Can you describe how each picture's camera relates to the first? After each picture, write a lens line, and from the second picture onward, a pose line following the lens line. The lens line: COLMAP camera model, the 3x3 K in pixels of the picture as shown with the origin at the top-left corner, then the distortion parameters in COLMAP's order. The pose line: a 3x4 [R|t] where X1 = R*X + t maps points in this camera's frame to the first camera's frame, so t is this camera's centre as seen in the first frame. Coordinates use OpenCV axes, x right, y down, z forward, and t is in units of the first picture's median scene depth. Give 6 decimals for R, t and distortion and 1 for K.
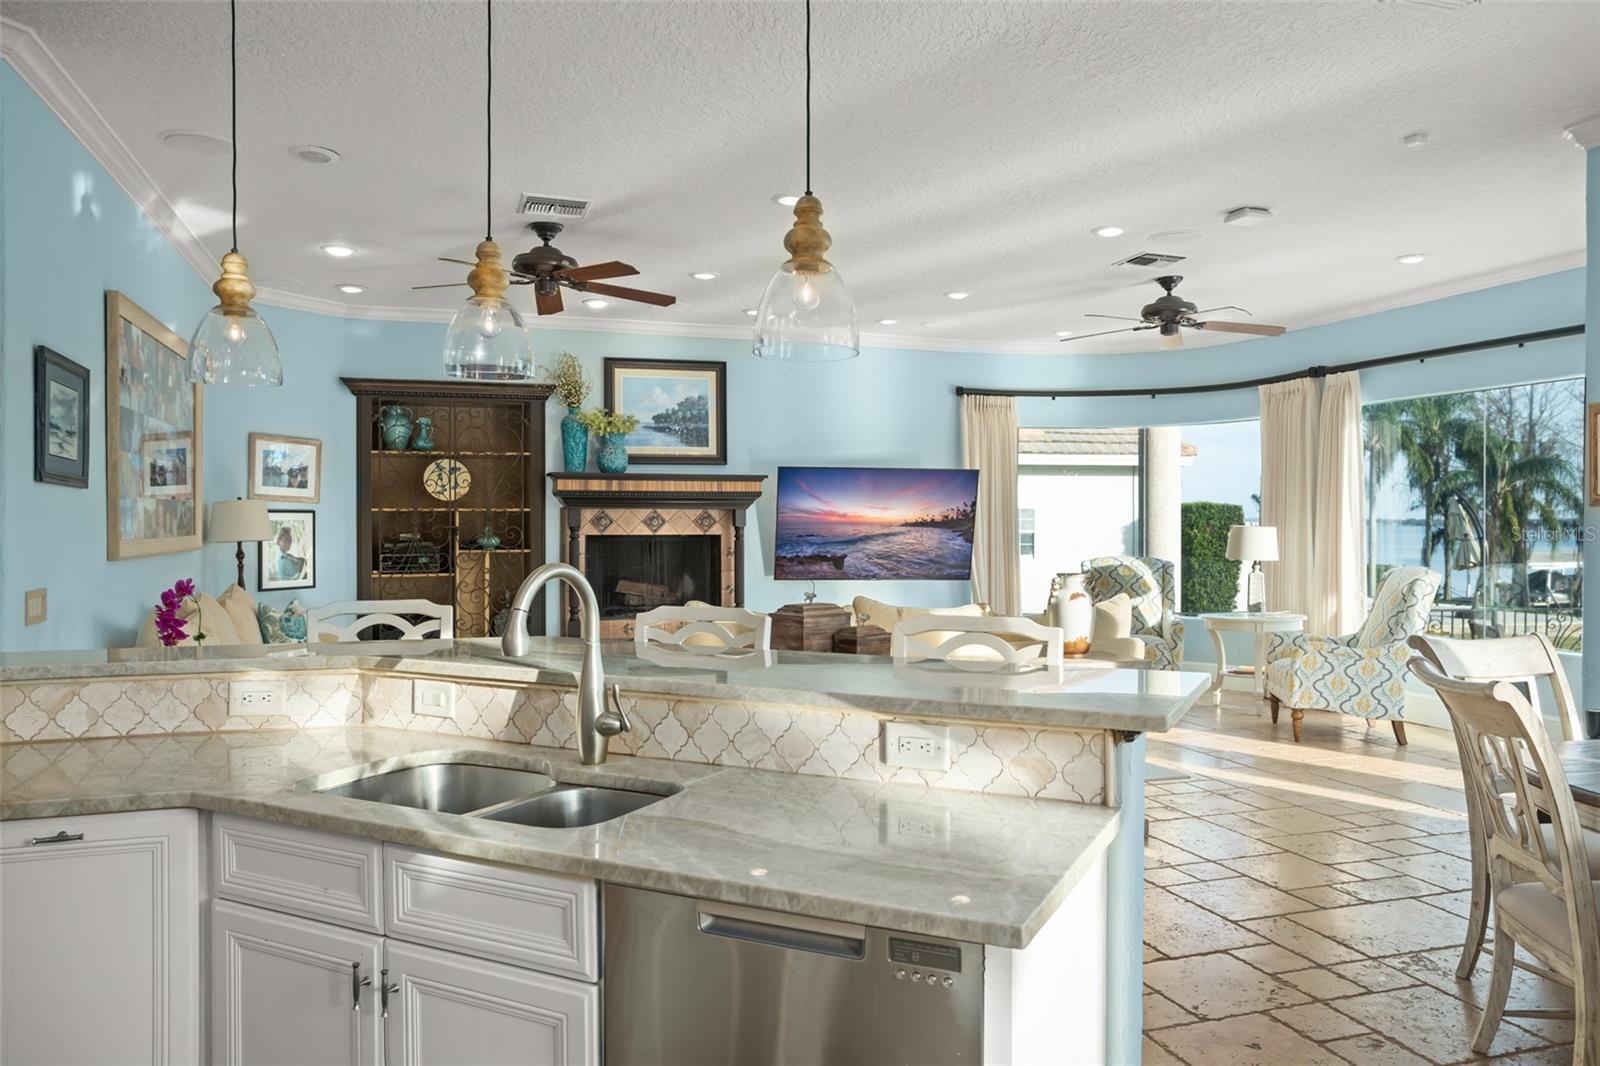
lens RADIAL K [[1119.2, 0, 799.9], [0, 1119.2, 572.7], [0, 0, 1]] dist [-0.000503, -0.001227]
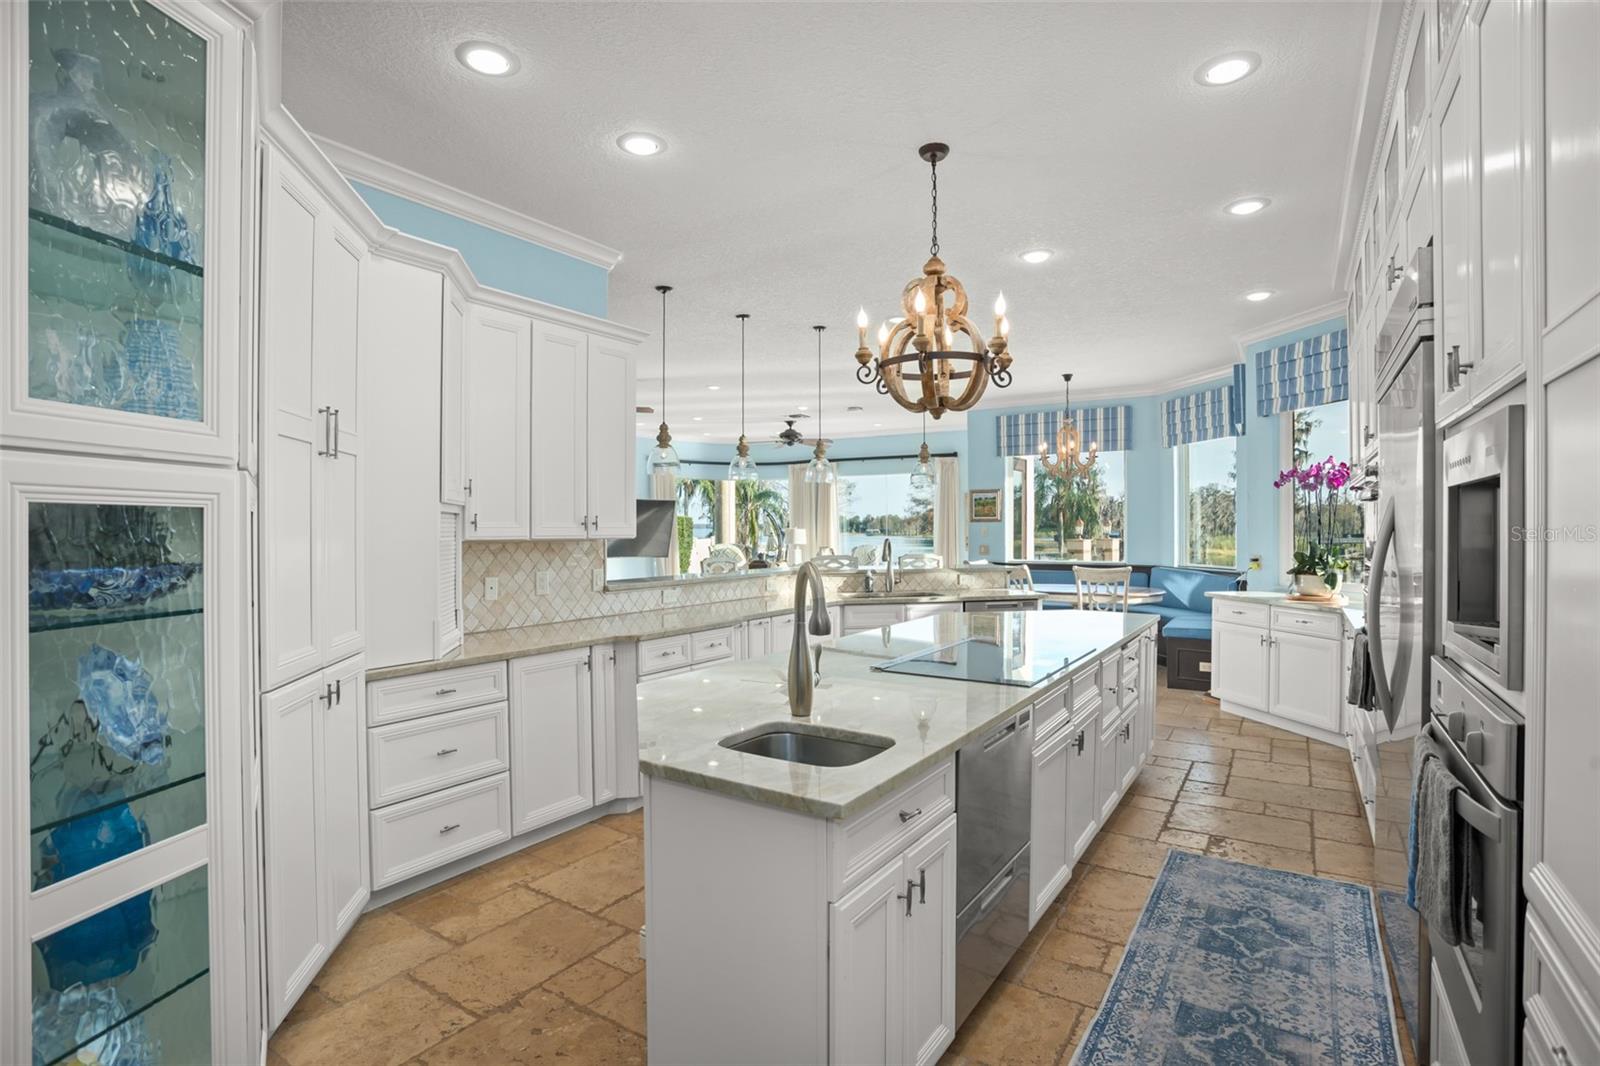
lens RADIAL K [[786.3, 0, 806.2], [0, 786.3, 537.1], [0, 0, 1]] dist [-0.043677, 0.001221]
pose [[0.777864, -0.008397, 0.628377, -0.535289], [0.028099, 0.999375, -0.021428, 0.010707], [-0.627804, 0.034325, 0.777614, -0.227038]]
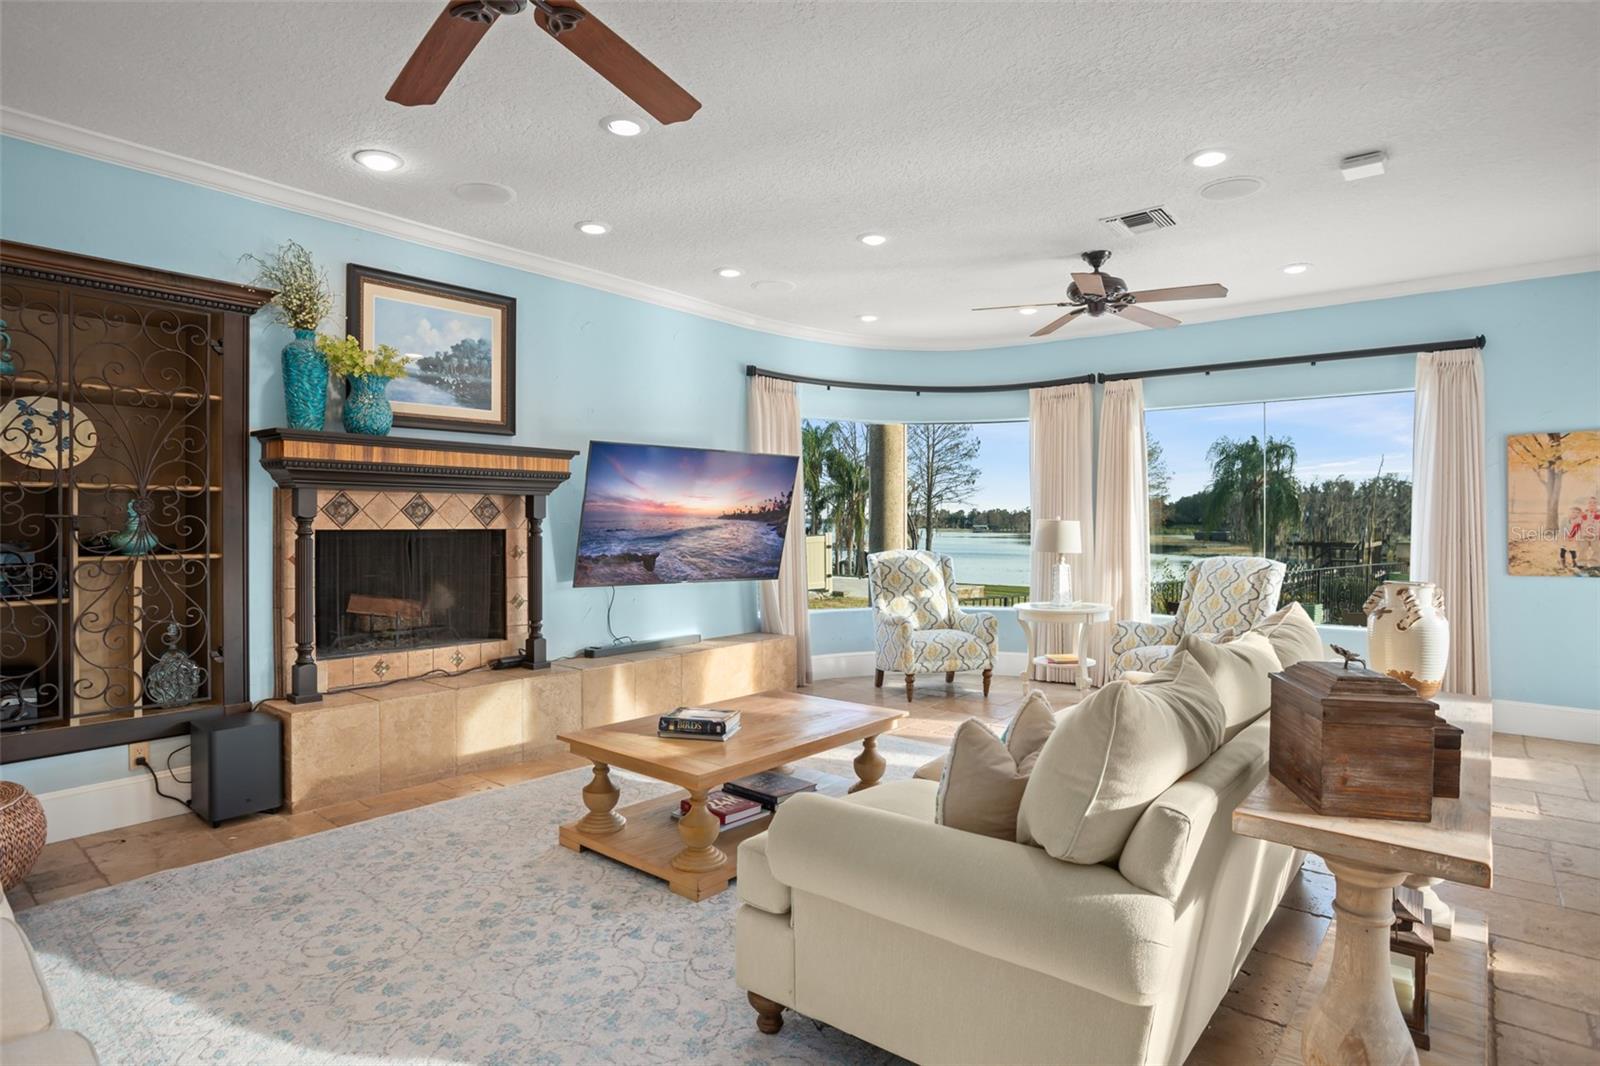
lens RADIAL K [[887.8, 0, 812.2], [0, 887.8, 531.6], [0, 0, 1]] dist [-0.004947, -0.001441]
pose [[0.835212, -0.003951, 0.549914, -0.228316], [0.021891, 0.999420, -0.026068, -0.012617], [-0.549492, 0.033810, 0.834814, 0.402045]]
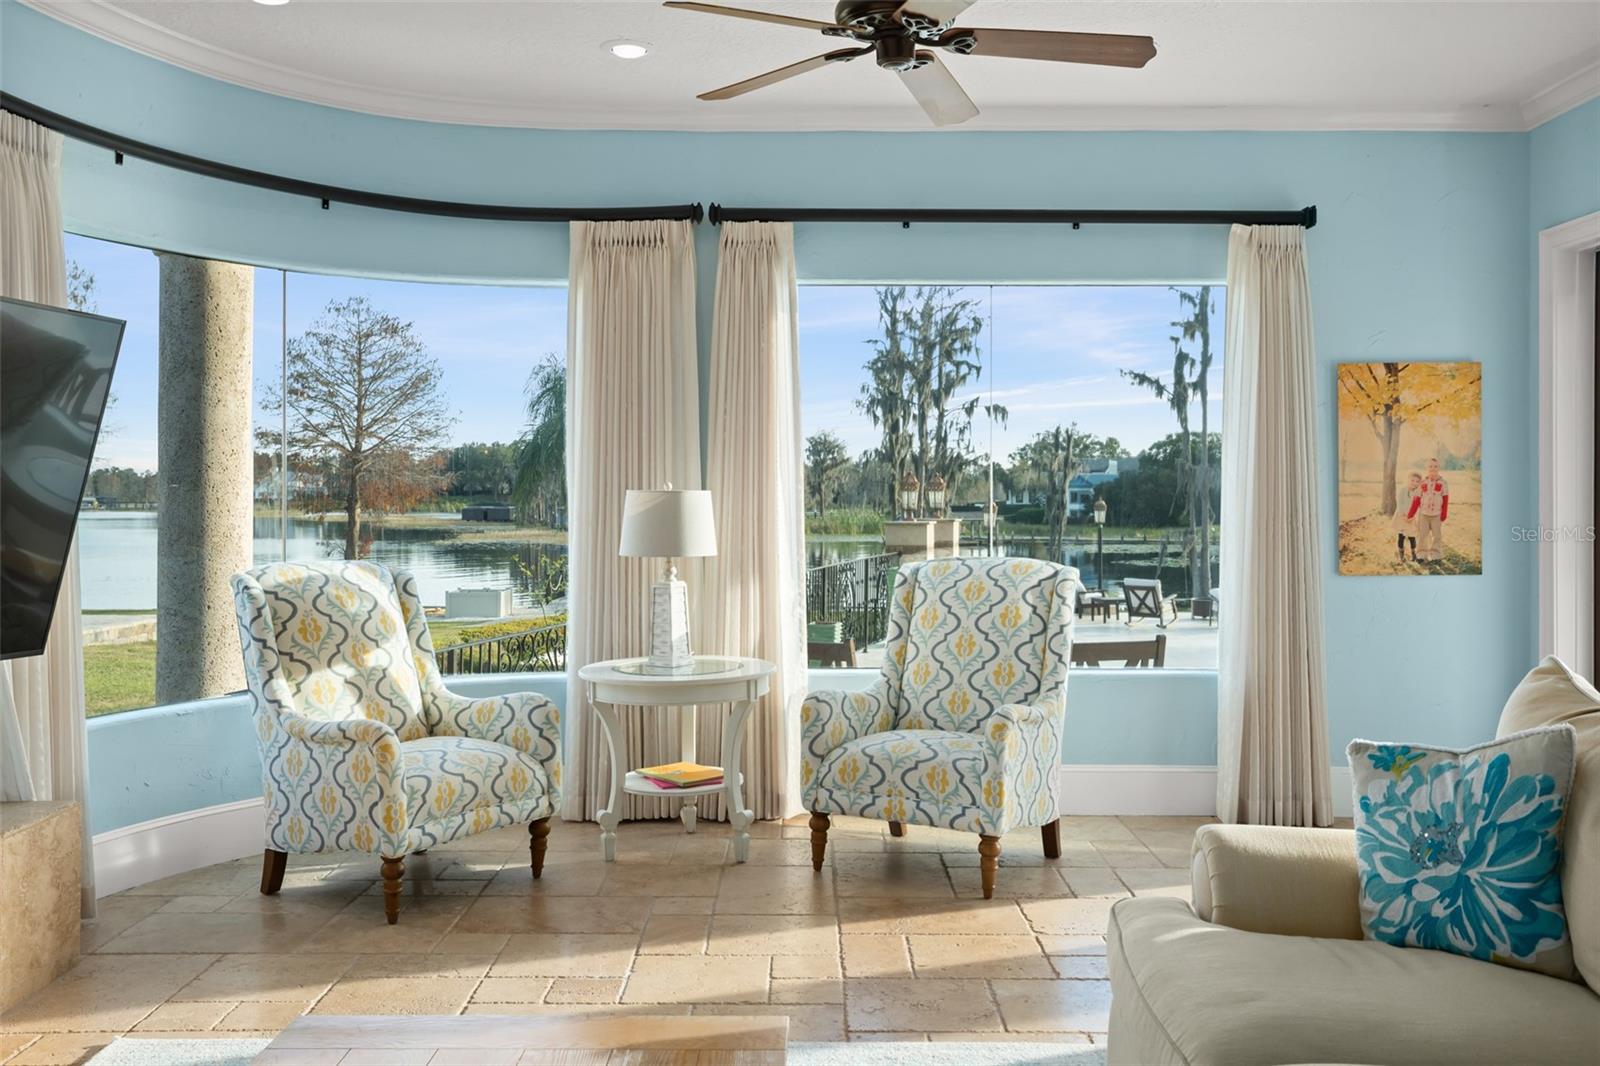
lens RADIAL K [[1414.9, 0, 800.7], [0, 1414.9, 504.4], [0, 0, 1]] dist [0.007099, 0.012176]
pose [[0.317627, -0.005801, 0.948198, -0.177798], [0.039631, 0.999189, -0.007163, -0.025809], [-0.947387, 0.039853, 0.317600, 0.683332]]
